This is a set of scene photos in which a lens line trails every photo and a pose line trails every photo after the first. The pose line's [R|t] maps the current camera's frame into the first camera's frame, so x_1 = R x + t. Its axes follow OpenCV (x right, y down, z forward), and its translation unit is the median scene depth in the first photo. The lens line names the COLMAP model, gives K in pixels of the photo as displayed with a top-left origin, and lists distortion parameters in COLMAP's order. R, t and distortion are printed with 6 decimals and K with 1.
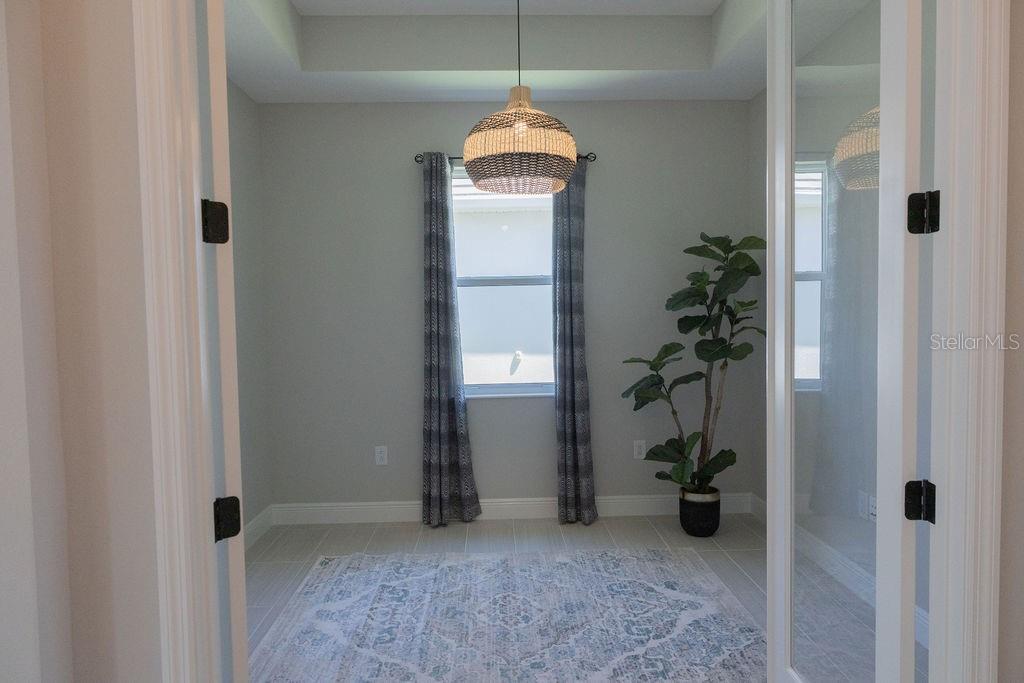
lens RADIAL K [[683.8, 0, 514.1], [0, 683.8, 341.0], [0, 0, 1]] dist [-0.004595, 0.001667]
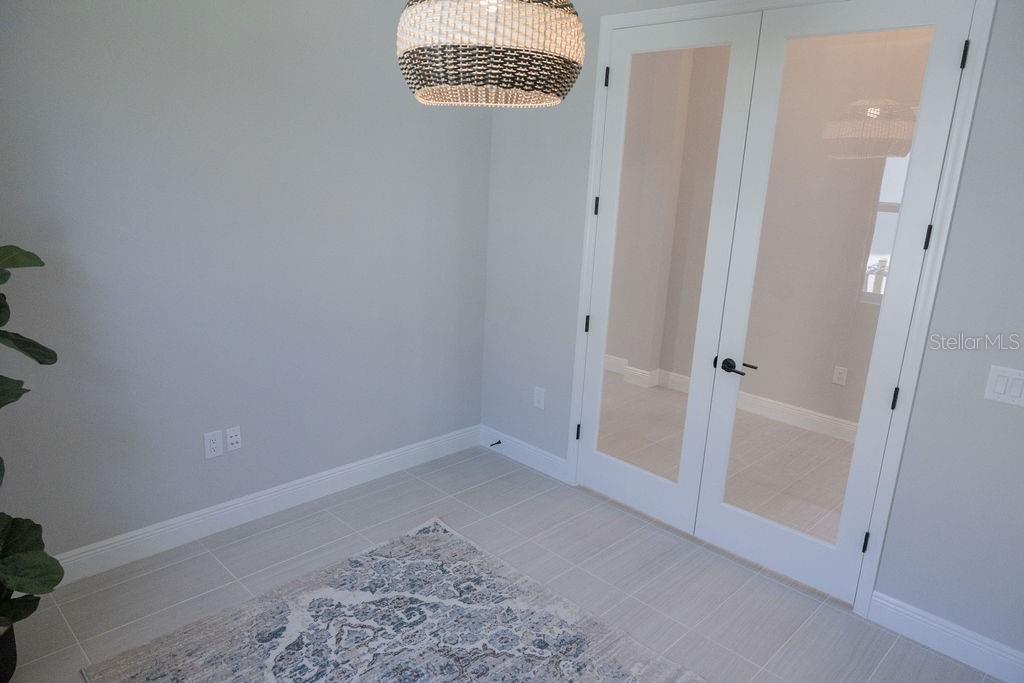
lens RADIAL K [[683.8, 0, 514.1], [0, 683.8, 341.0], [0, 0, 1]] dist [-0.004595, 0.001667]
pose [[-0.678713, -0.196300, 0.707683, -0.488906], [0.007942, 0.961597, 0.274349, -0.183468], [-0.734360, 0.191825, -0.651090, 1.427714]]
